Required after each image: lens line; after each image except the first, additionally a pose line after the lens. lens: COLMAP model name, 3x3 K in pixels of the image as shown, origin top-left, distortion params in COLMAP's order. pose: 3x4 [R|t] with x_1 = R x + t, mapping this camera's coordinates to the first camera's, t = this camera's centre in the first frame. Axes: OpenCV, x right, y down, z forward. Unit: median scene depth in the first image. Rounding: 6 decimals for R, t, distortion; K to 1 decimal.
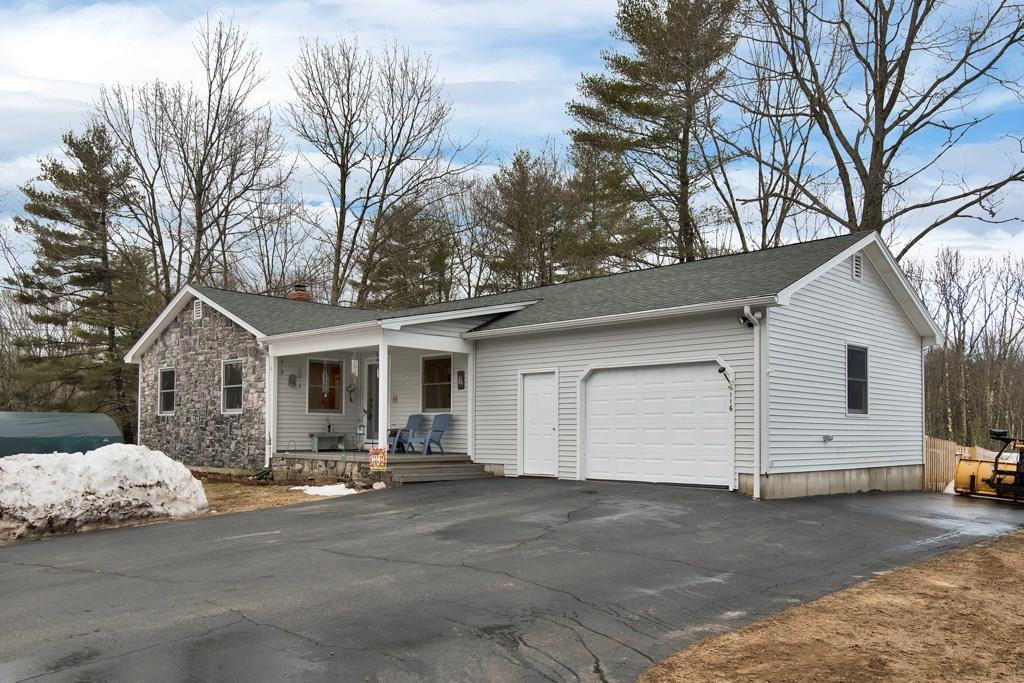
lens RADIAL K [[820.1, 0, 470.9], [0, 820.1, 404.9], [0, 0, 1]] dist [0.026282, -0.013044]
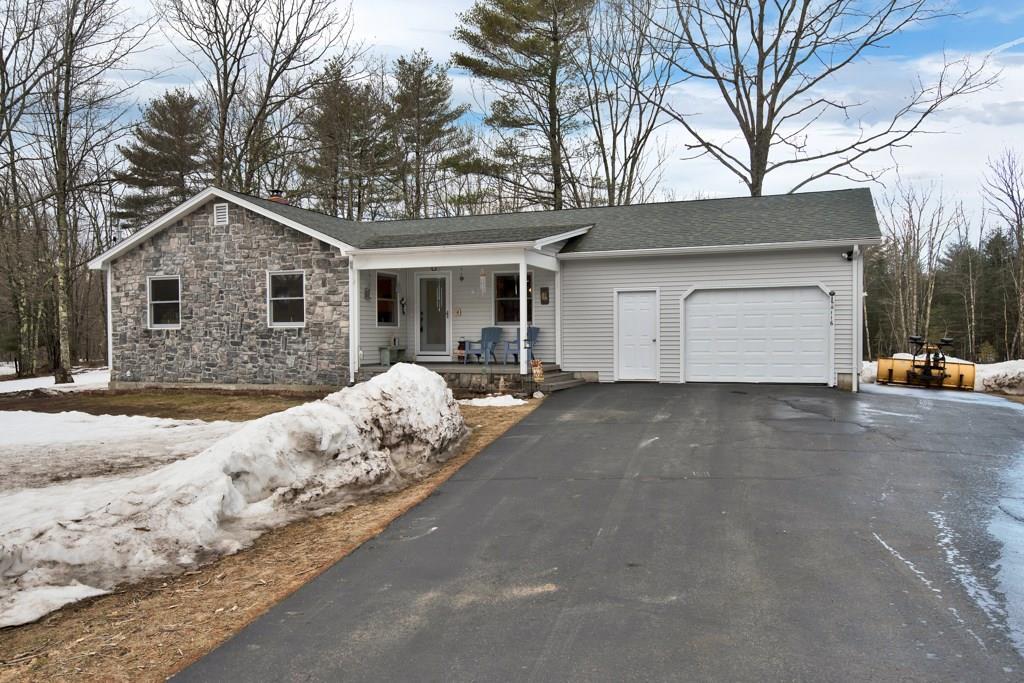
lens RADIAL K [[792.9, 0, 512.7], [0, 792.9, 346.1], [0, 0, 1]] dist [0.026103, -0.038044]
pose [[0.908538, -0.016962, 0.417457, -0.456928], [-0.002215, 0.998966, 0.045411, -0.010608], [-0.417796, -0.042183, 0.907561, 0.052659]]
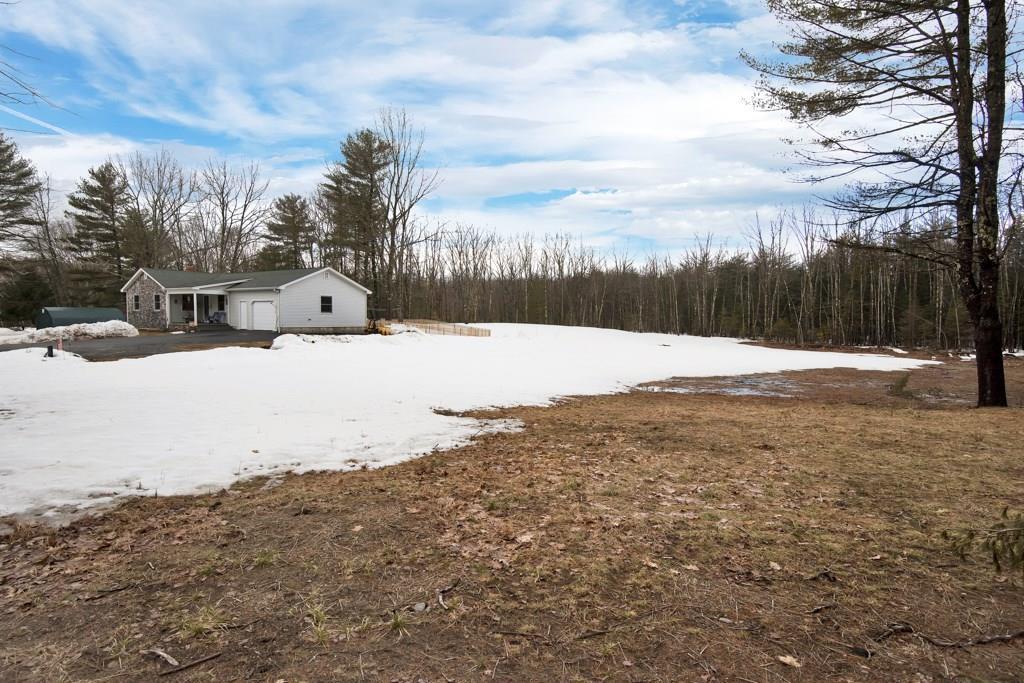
lens RADIAL K [[539.7, 0, 516.5], [0, 539.7, 343.7], [0, 0, 1]] dist [-0.005260, -0.002791]
pose [[0.978263, -0.006669, 0.207260, 0.664716], [-0.011408, 0.996238, 0.085901, -0.060290], [-0.207053, -0.086398, 0.974507, -1.386132]]
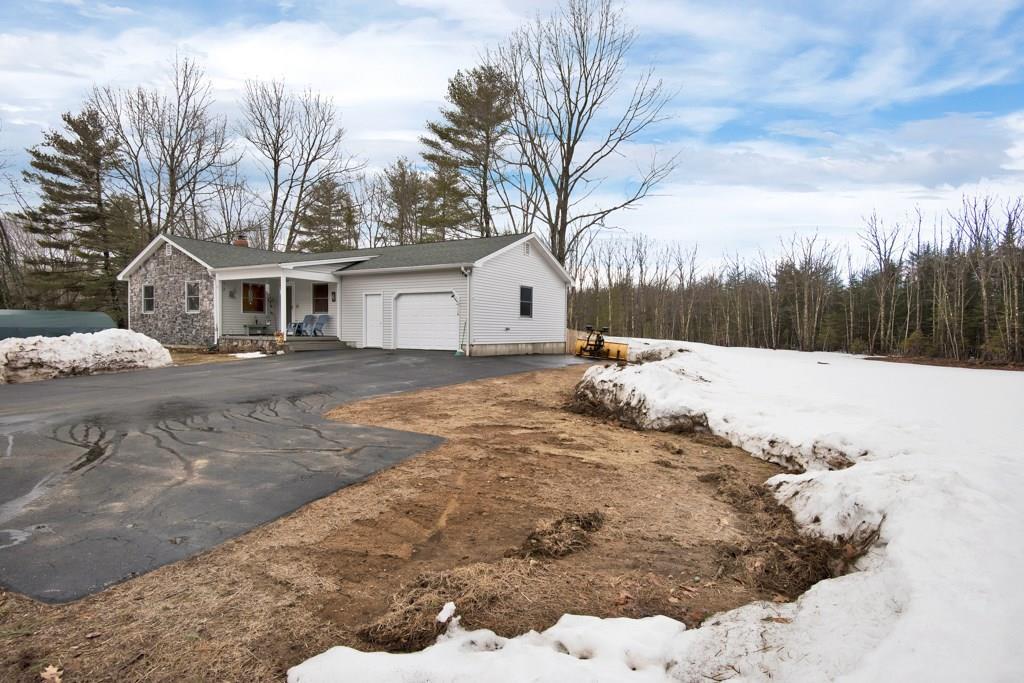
lens RADIAL K [[507.6, 0, 541.2], [0, 507.6, 342.8], [0, 0, 1]] dist [0.004169, -0.009254]
pose [[0.956403, -0.002059, 0.292042, 0.094285], [-0.015891, 0.998127, 0.059076, -0.001478], [-0.291617, -0.061141, 0.954579, -0.221798]]
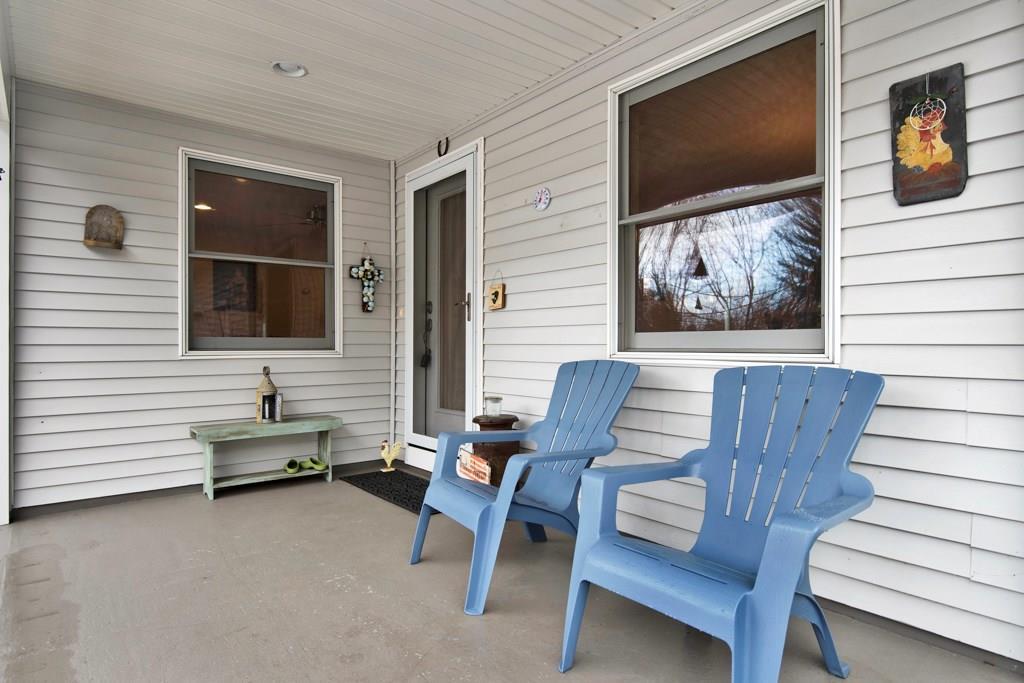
lens RADIAL K [[597.9, 0, 502.8], [0, 597.9, 346.2], [0, 0, 1]] dist [0.017602, -0.000035]
pose [[0.993021, -0.007752, -0.117679, -0.069426], [0.011645, 0.999406, 0.032429, 0.002475], [0.117358, -0.033573, 0.992522, 0.819166]]
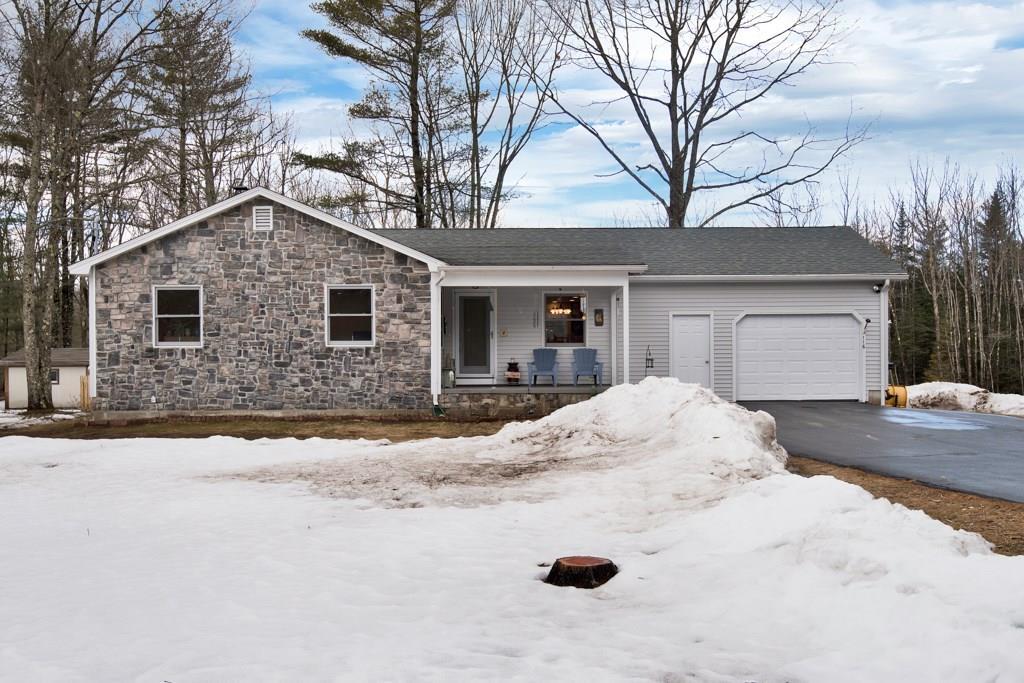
lens RADIAL K [[1027.0, 0, 517.0], [0, 1027.0, 361.0], [0, 0, 1]] dist [0.013509, 0.000000]
pose [[0.690226, -0.004588, 0.723579, -0.999352], [-0.014734, 0.999683, 0.020394, 0.001262], [-0.723444, -0.024737, 0.689940, 0.124210]]
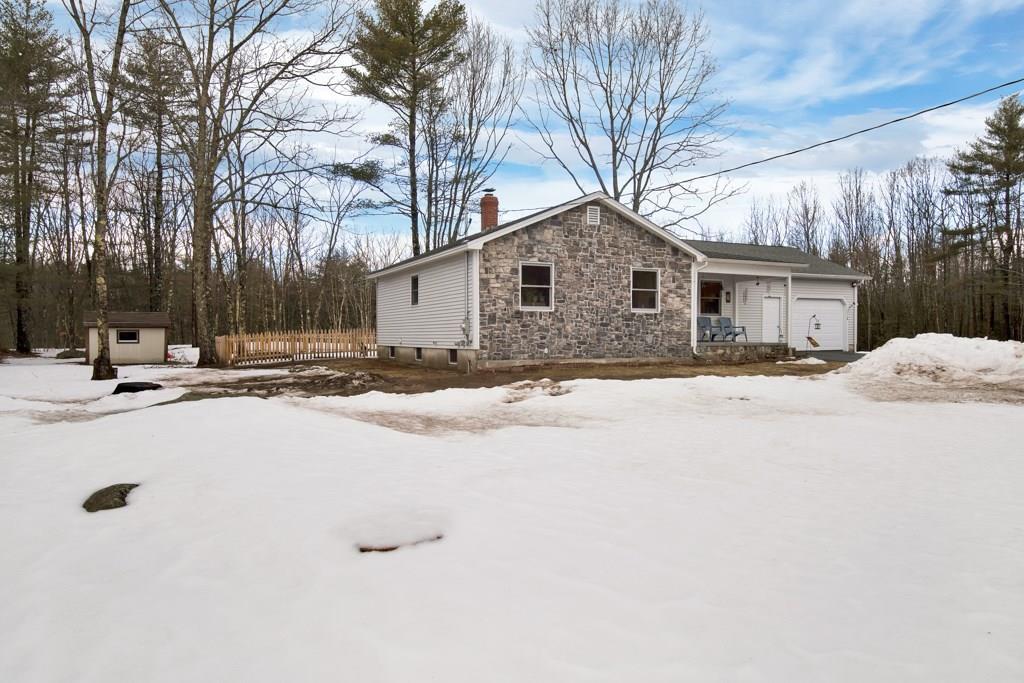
lens RADIAL K [[669.8, 0, 514.7], [0, 669.8, 340.1], [0, 0, 1]] dist [0.031373, 0.000410]
pose [[0.315555, -0.013618, 0.948810, -1.350805], [-0.030109, 0.999250, 0.024356, 0.034500], [-0.948429, -0.036254, 0.314908, 0.906816]]
